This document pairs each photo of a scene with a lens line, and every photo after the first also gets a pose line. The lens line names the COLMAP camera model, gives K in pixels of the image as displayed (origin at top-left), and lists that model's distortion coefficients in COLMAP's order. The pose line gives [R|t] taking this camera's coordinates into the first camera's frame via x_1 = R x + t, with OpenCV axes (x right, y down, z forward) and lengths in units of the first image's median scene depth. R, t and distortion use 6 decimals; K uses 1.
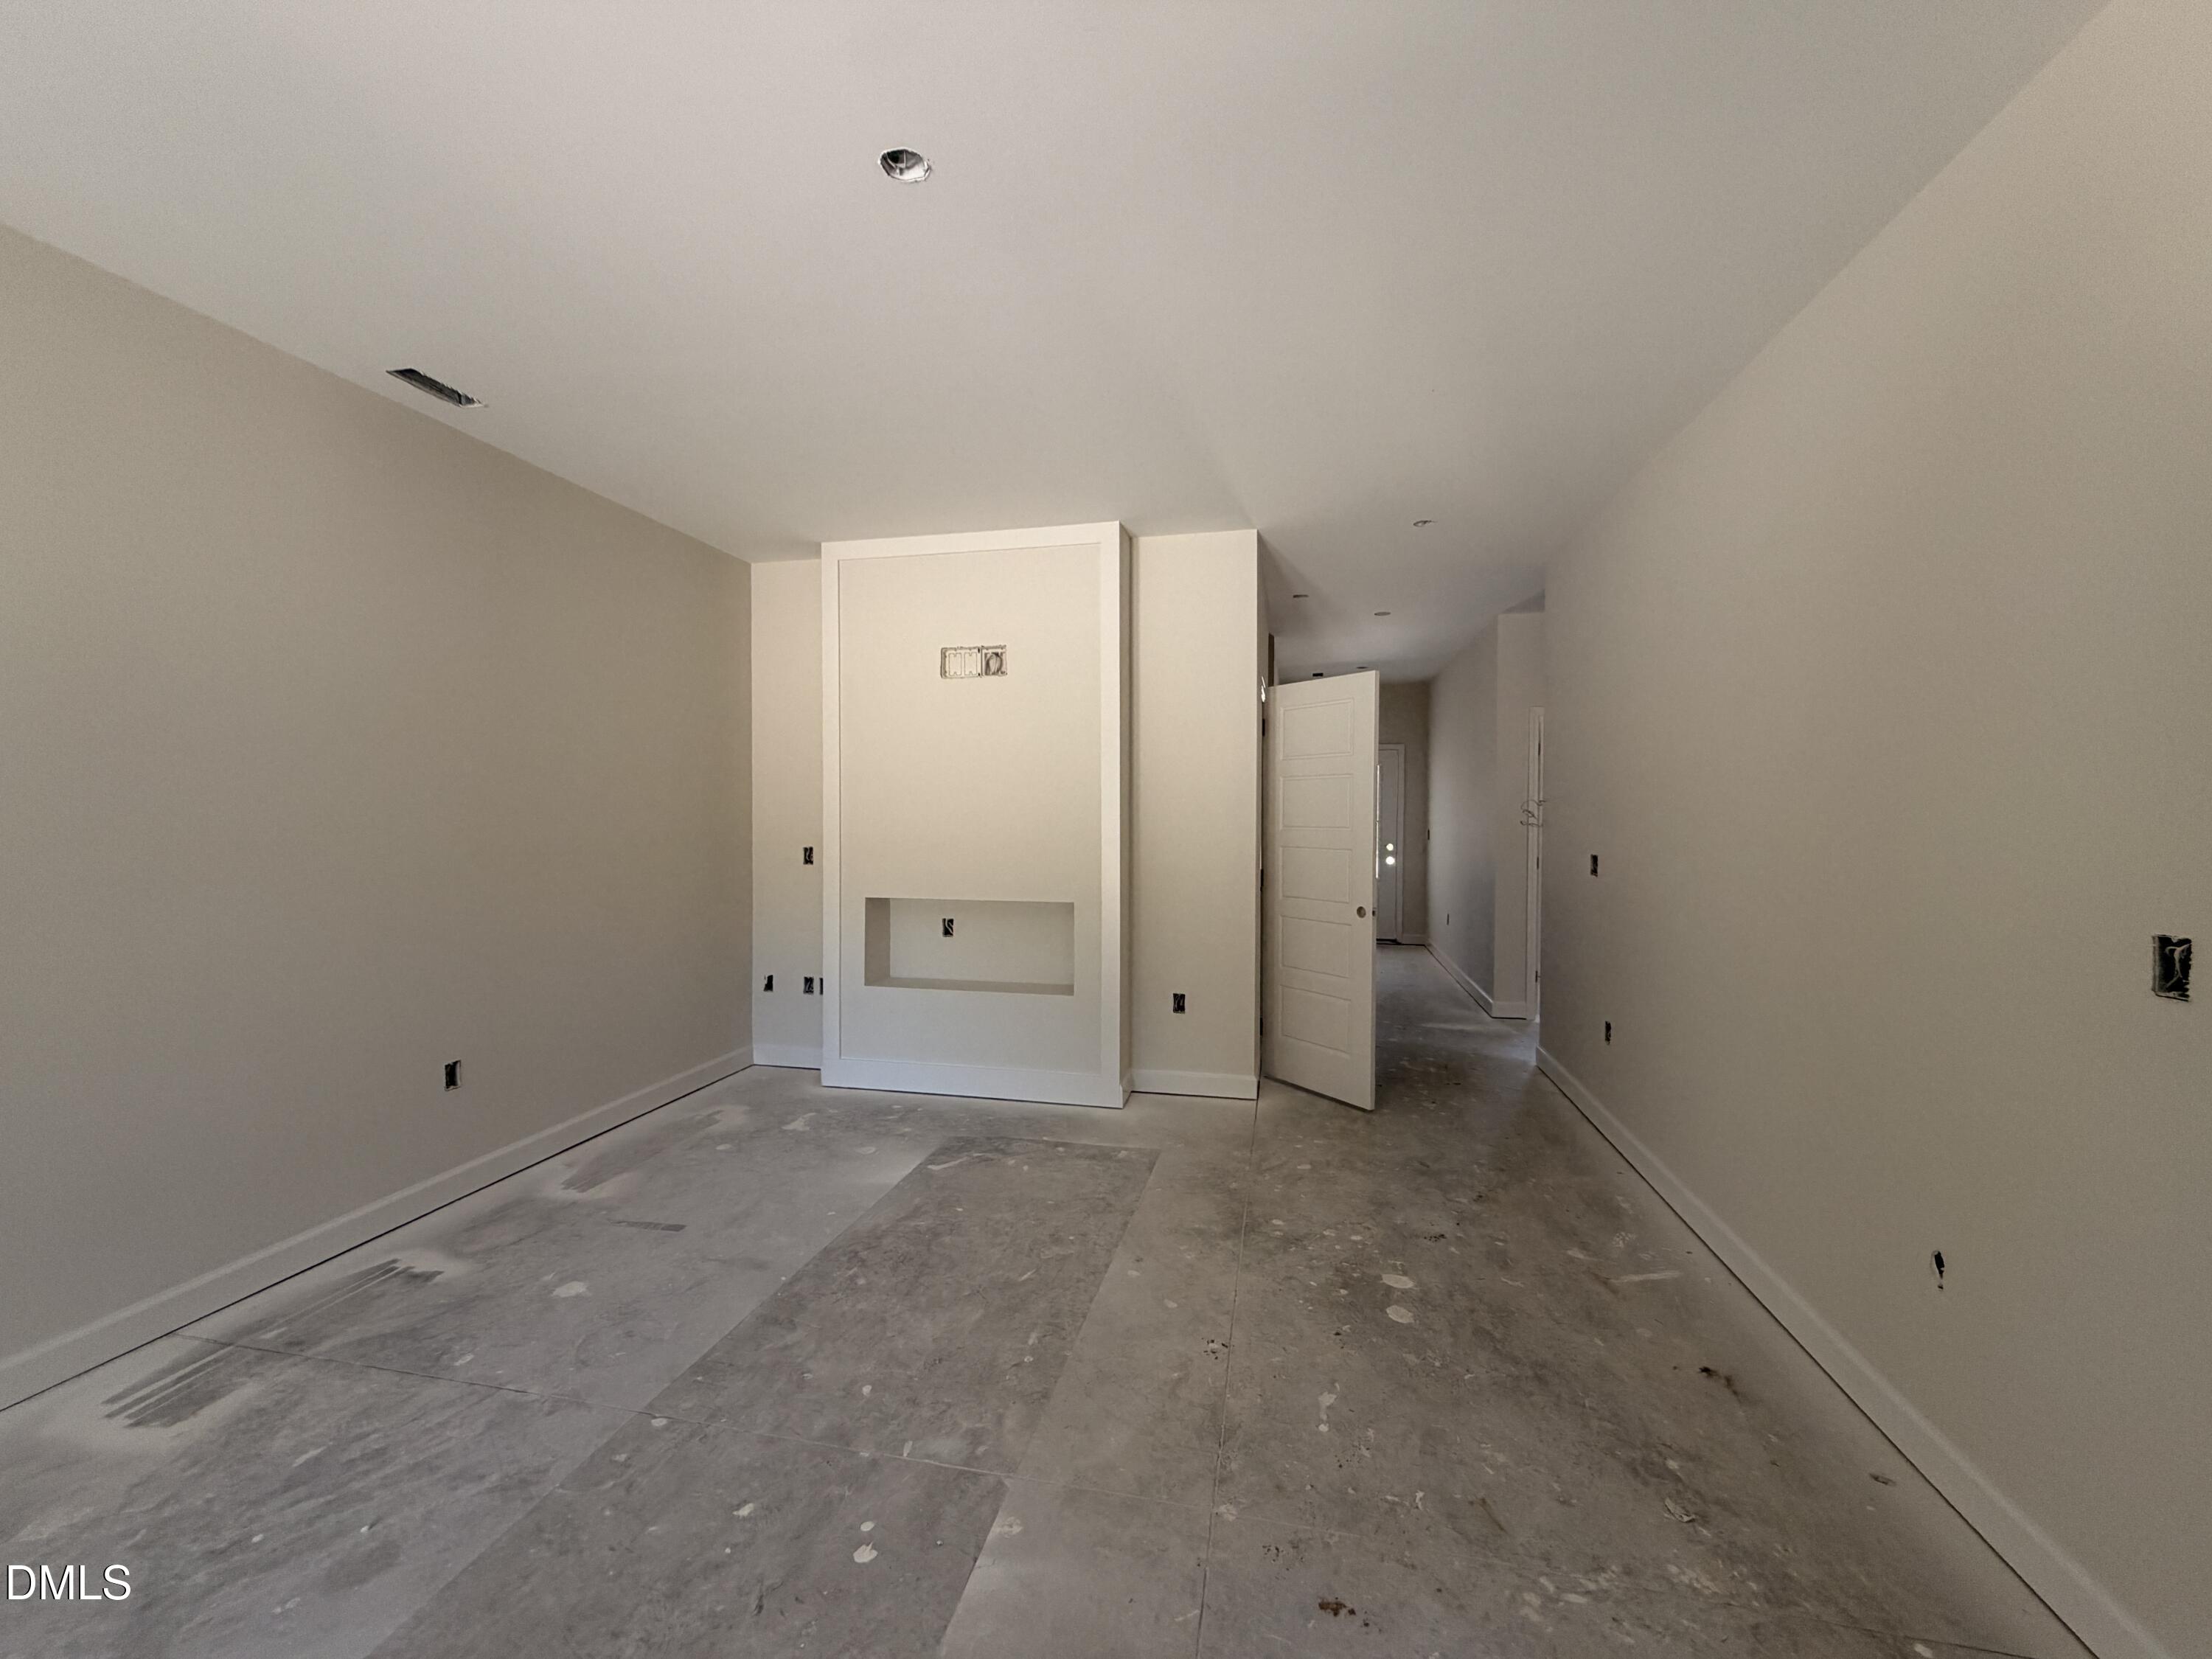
lens RADIAL K [[882.9, 0, 1102.7], [0, 882.9, 819.0], [0, 0, 1]] dist [-0.002458, -0.000166]
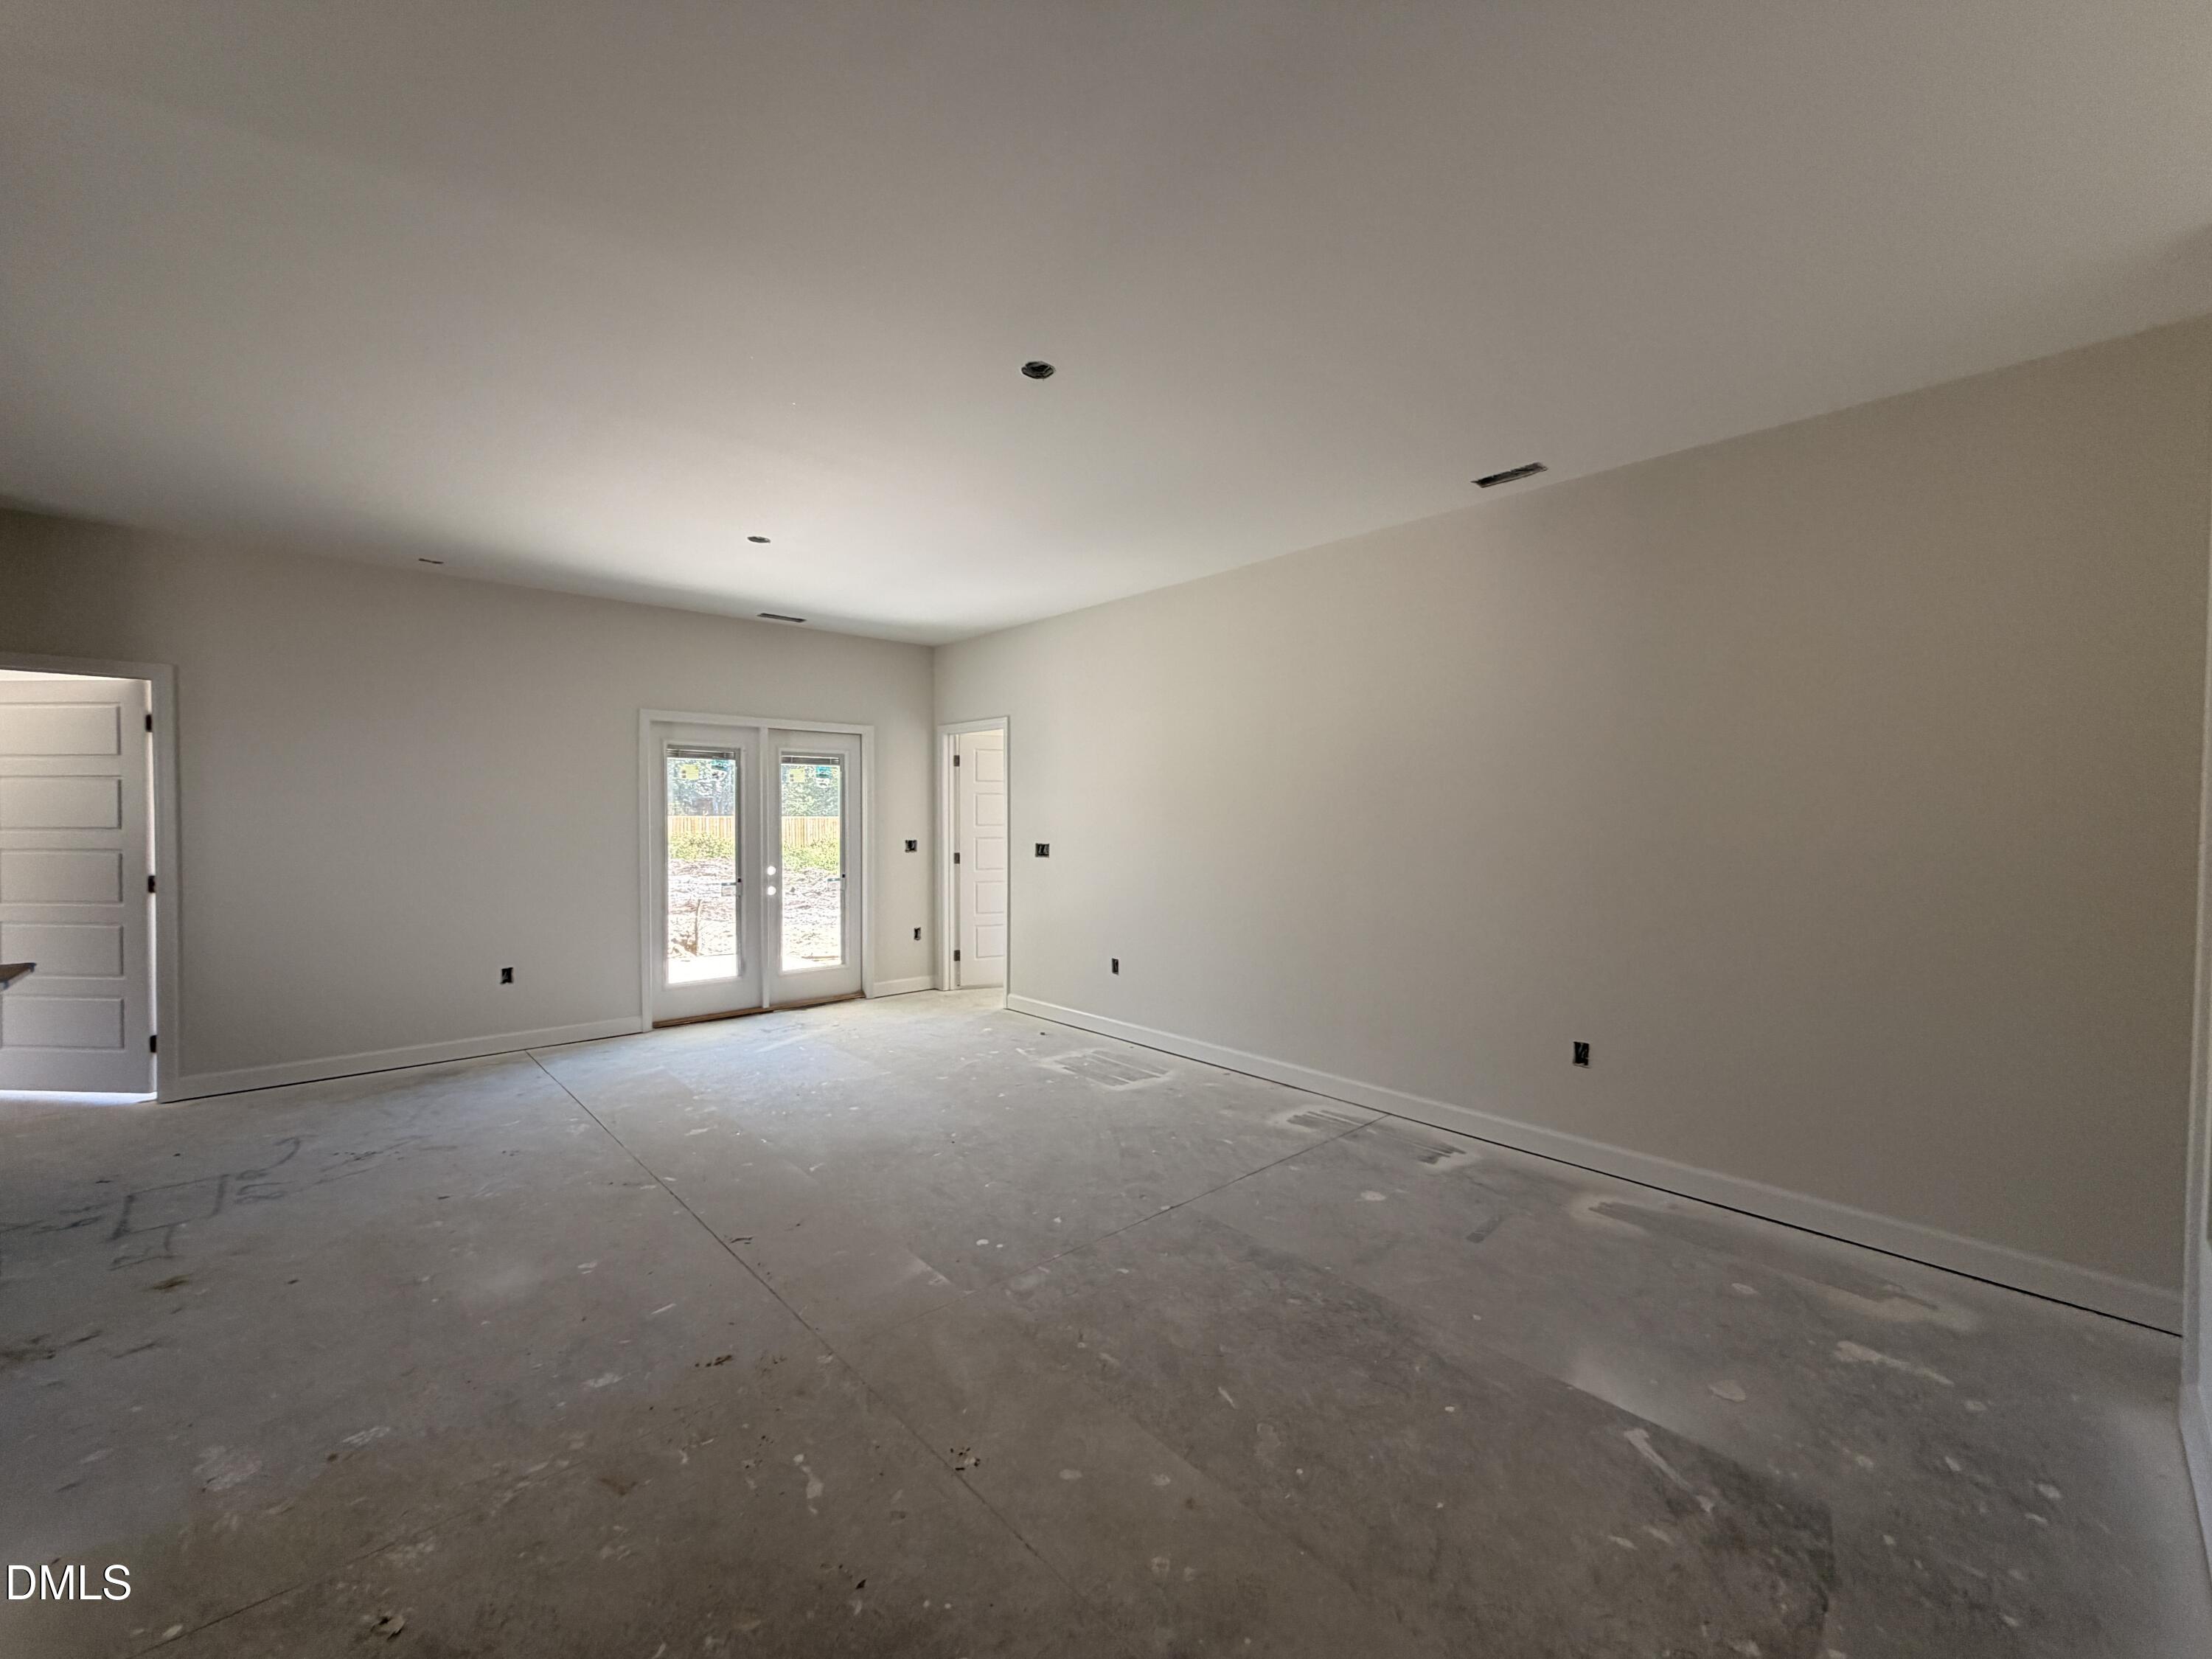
lens RADIAL K [[882.9, 0, 1103.0], [0, 882.9, 828.4], [0, 0, 1]] dist [-0.002458, -0.000166]
pose [[-0.577806, 0.007551, -0.816139, 0.593958], [-0.013939, 0.999720, 0.019118, -0.011607], [0.816055, 0.022423, -0.577539, 1.283822]]
